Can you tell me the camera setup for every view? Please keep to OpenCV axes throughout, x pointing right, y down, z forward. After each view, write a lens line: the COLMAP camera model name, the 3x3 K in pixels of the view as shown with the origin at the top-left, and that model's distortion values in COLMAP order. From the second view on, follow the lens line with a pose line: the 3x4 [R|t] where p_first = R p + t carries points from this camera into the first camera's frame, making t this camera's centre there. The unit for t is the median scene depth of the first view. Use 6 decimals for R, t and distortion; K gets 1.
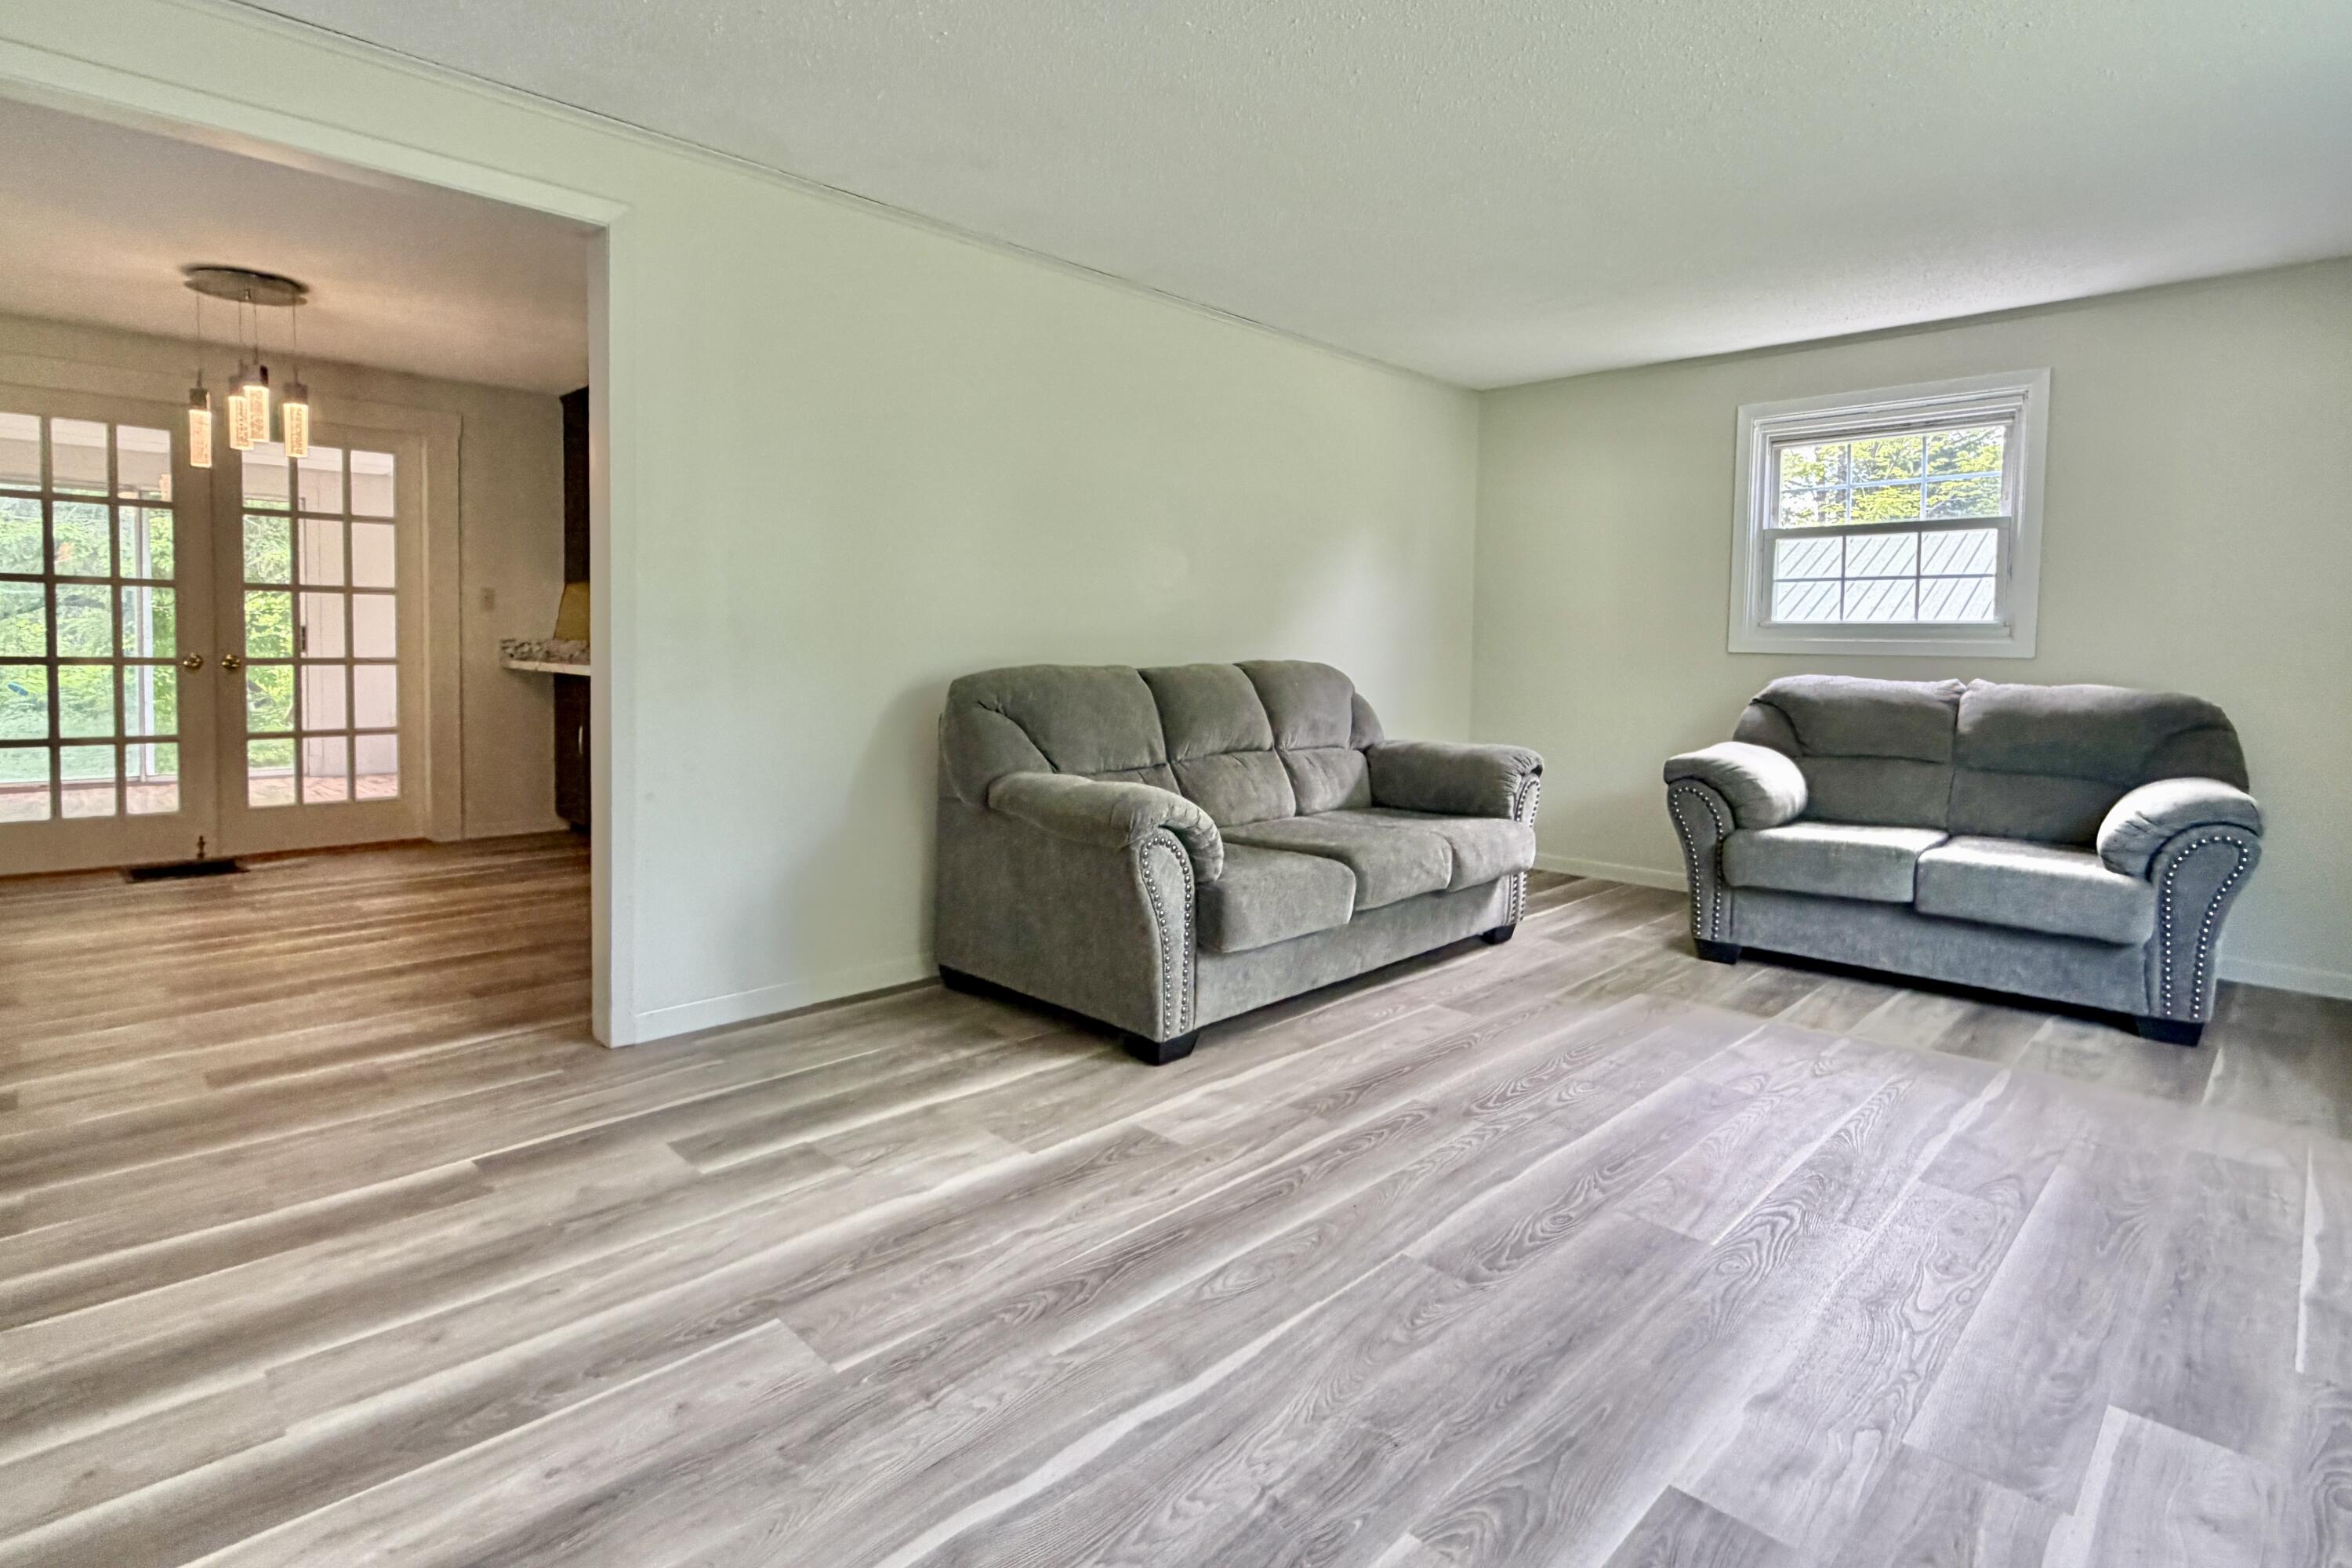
lens RADIAL K [[1170.3, 0, 1179.7], [0, 1170.3, 700.0], [0, 0, 1]] dist [-0.000997, -0.000363]
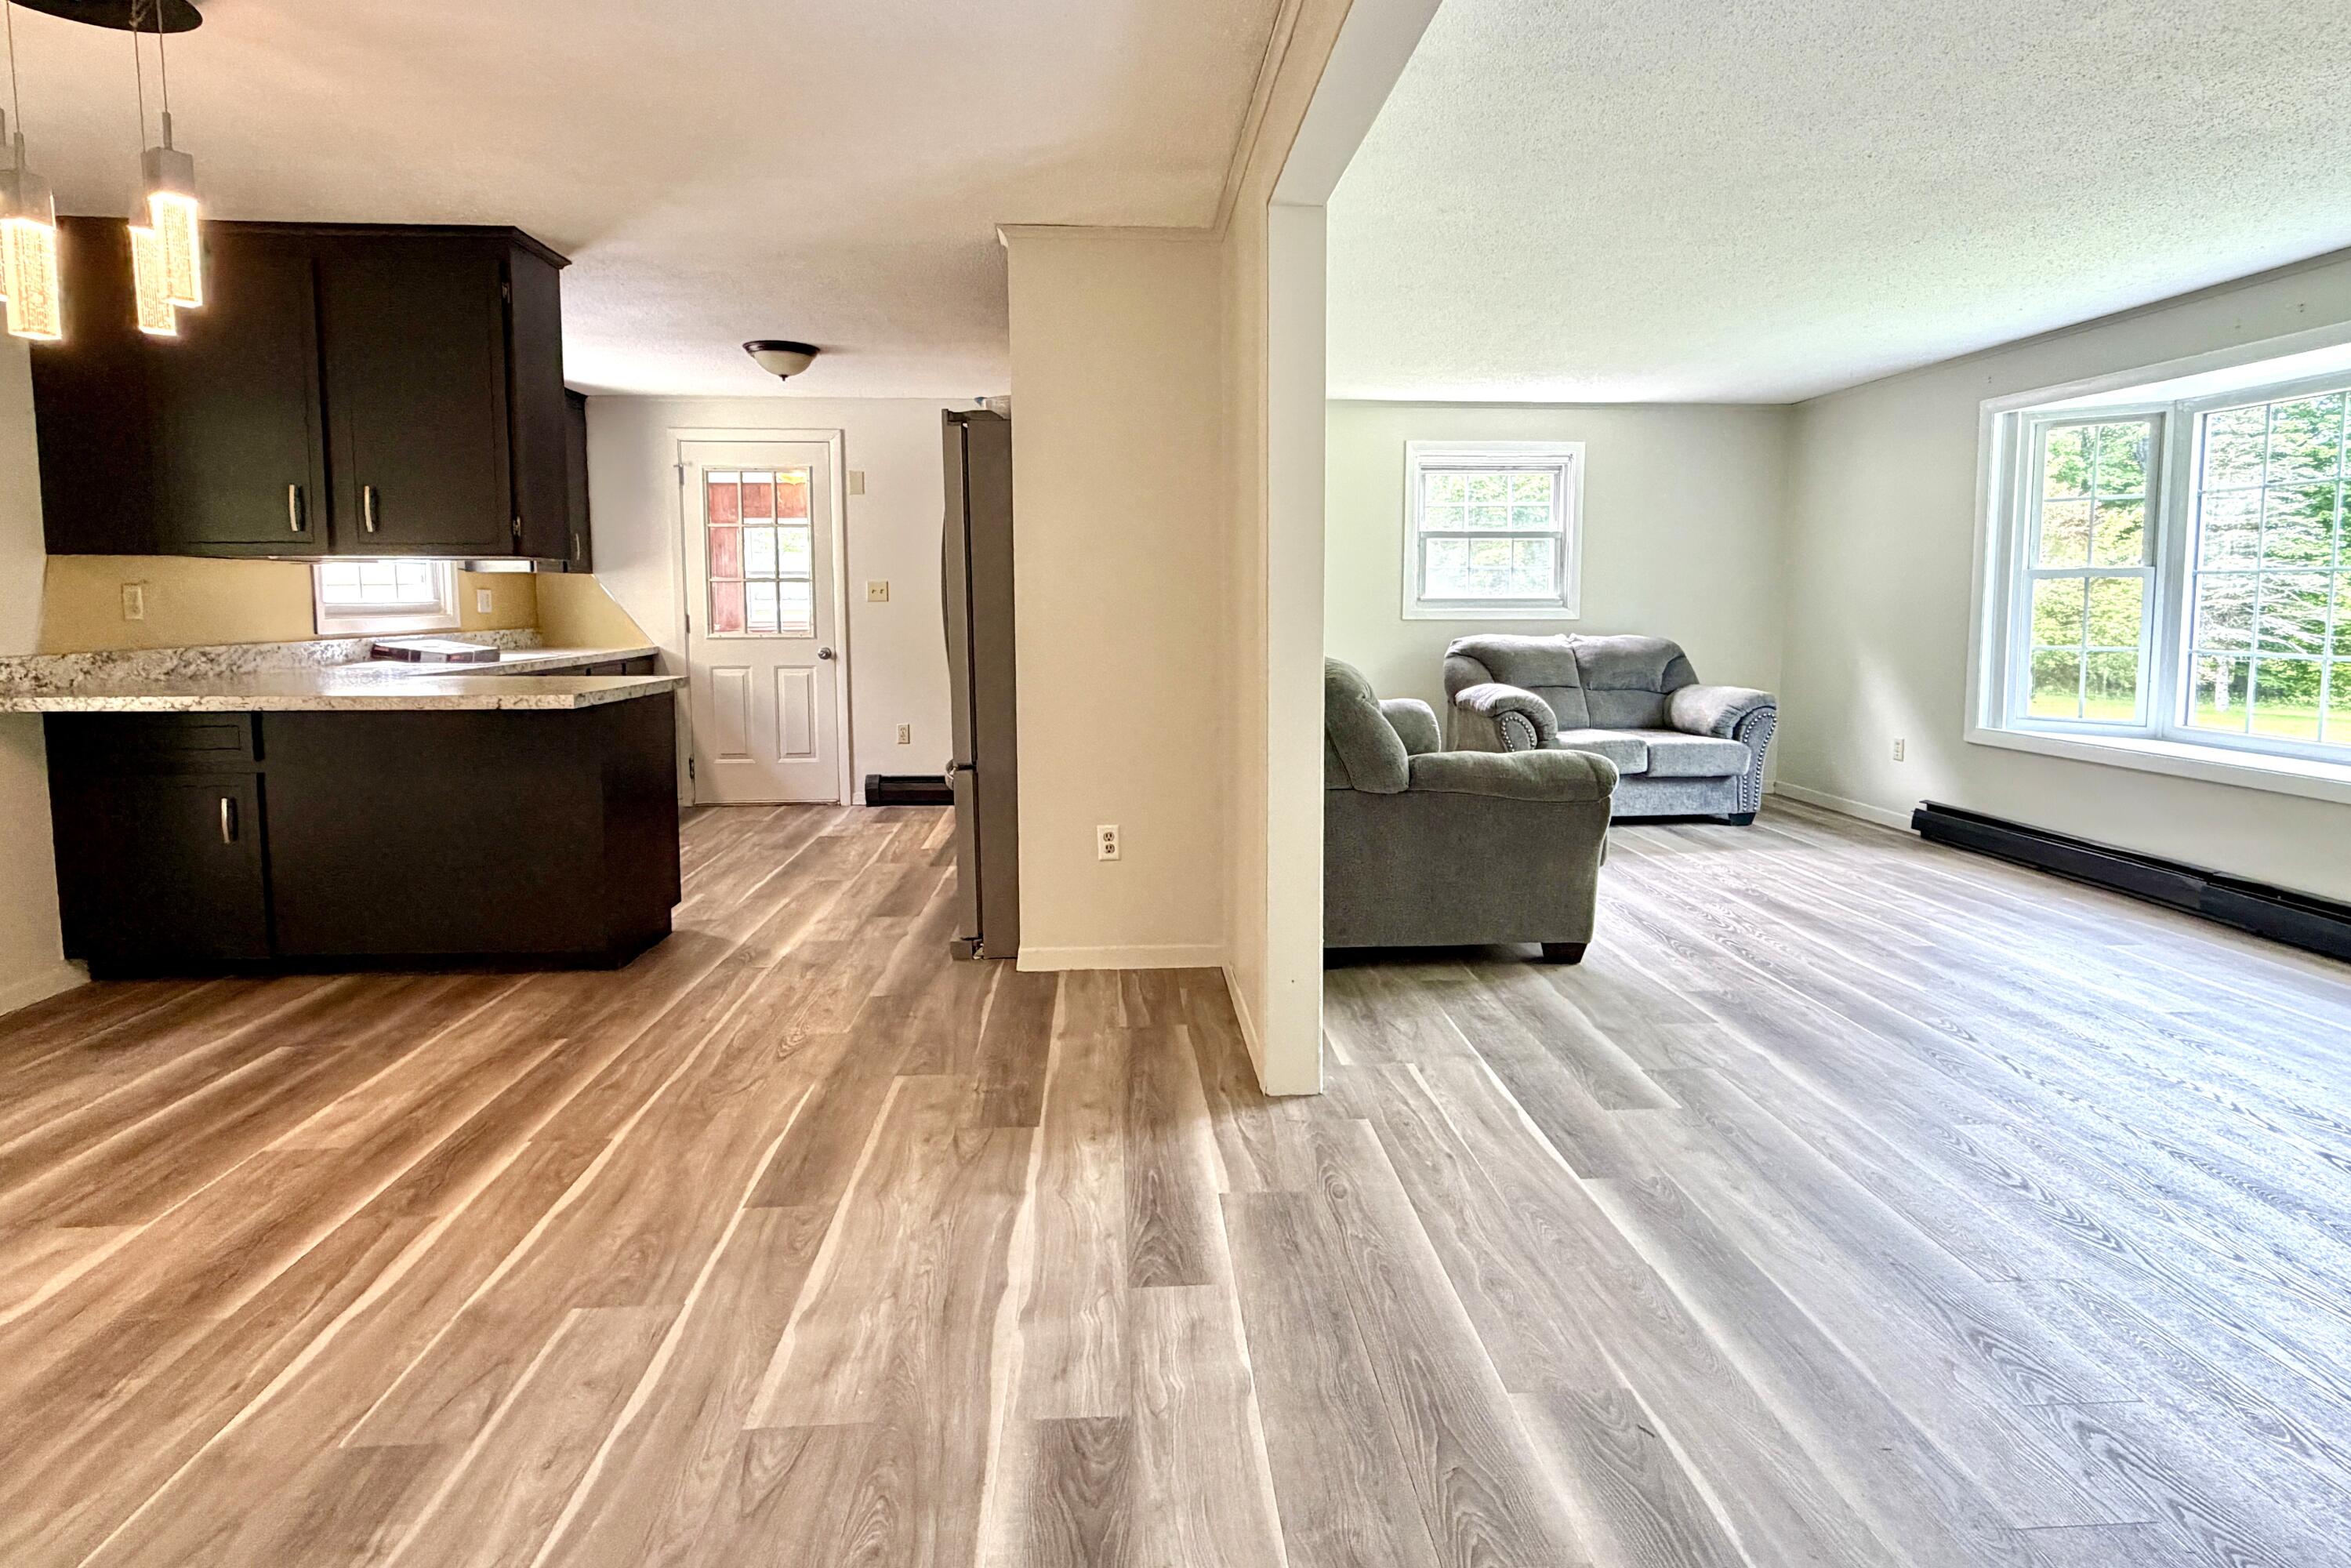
lens RADIAL K [[1169.8, 0, 1170.2], [0, 1169.8, 703.8], [0, 0, 1]] dist [-0.000997, -0.000363]
pose [[0.663945, -0.086136, 0.742804, -1.311034], [0.048102, 0.996206, 0.072525, -0.095367], [-0.746232, -0.012422, 0.665570, 0.491901]]
